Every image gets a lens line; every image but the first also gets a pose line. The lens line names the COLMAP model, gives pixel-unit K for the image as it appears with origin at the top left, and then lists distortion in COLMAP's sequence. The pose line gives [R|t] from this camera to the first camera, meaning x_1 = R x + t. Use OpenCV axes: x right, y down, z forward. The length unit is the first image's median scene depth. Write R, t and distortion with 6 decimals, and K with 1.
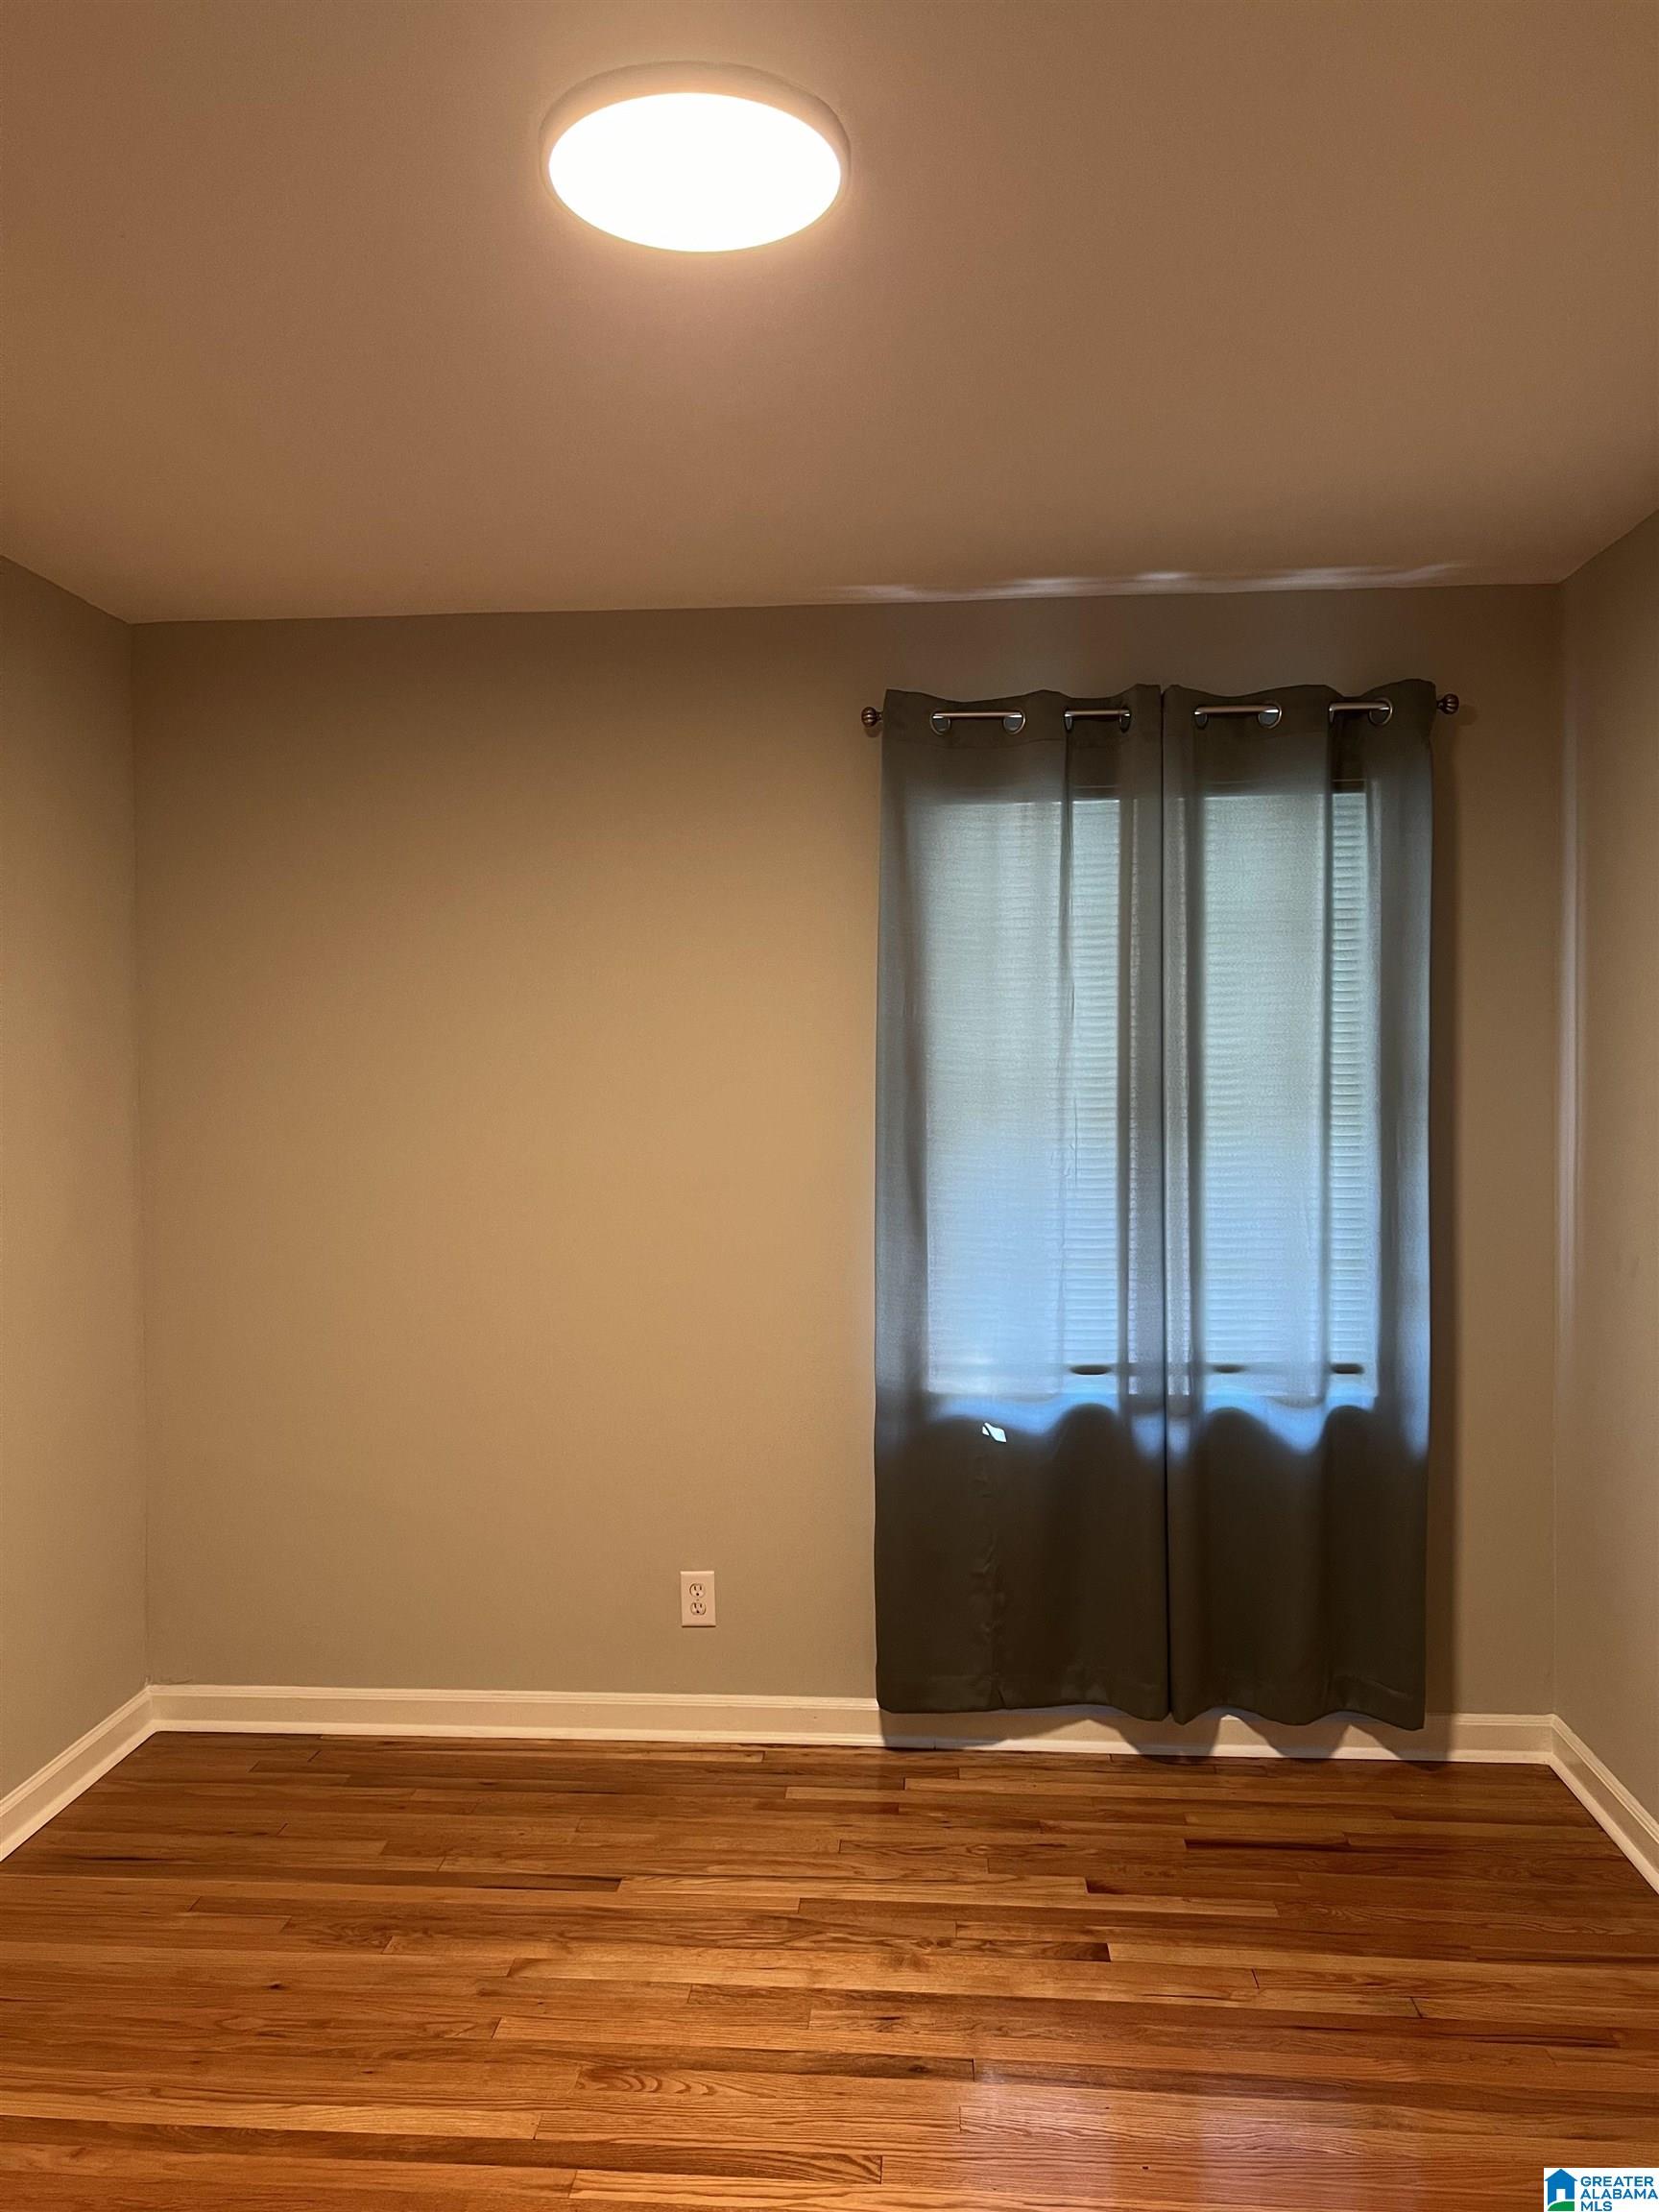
lens RADIAL K [[1658.3, 0, 834.6], [0, 1658.3, 1125.8], [0, 0, 1]] dist [0.054407, -0.057725]
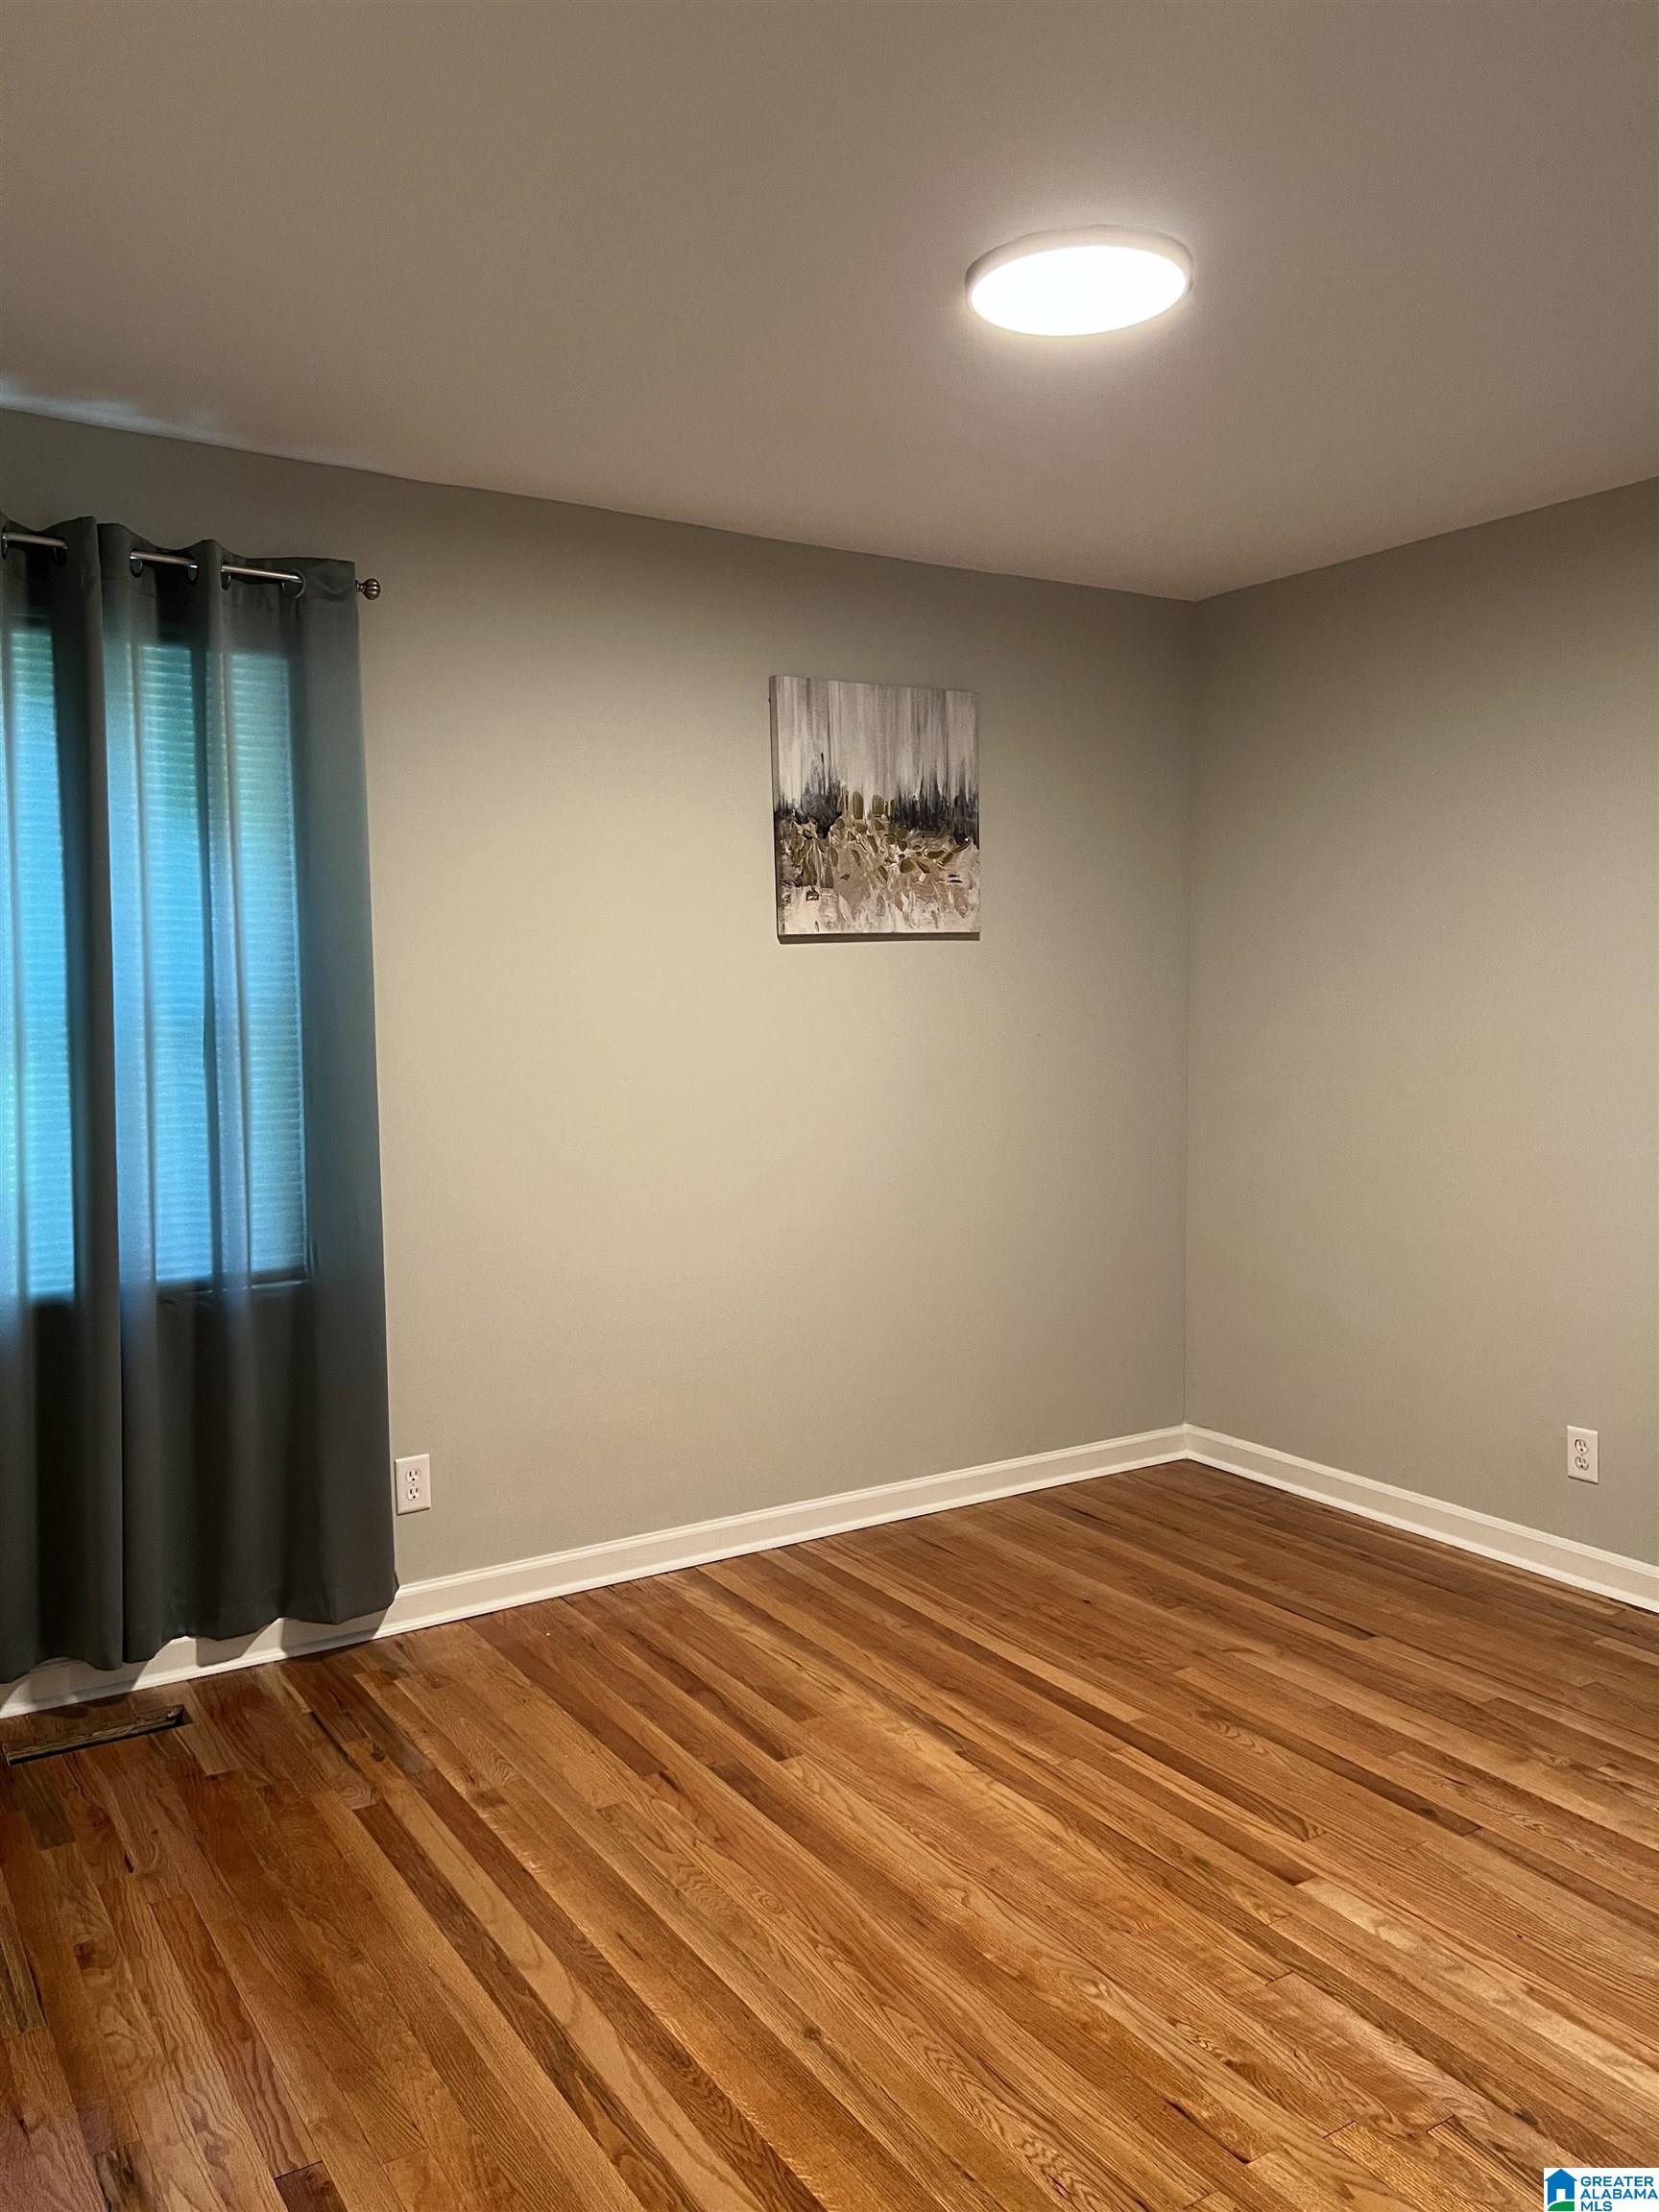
lens RADIAL K [[1658.3, 0, 834.6], [0, 1658.3, 1125.8], [0, 0, 1]] dist [0.054407, -0.057725]
pose [[0.609601, 0.071407, -0.789486, 0.618121], [-0.019831, 0.996997, 0.074863, 0.010314], [0.792460, -0.029981, 0.609186, -0.015772]]
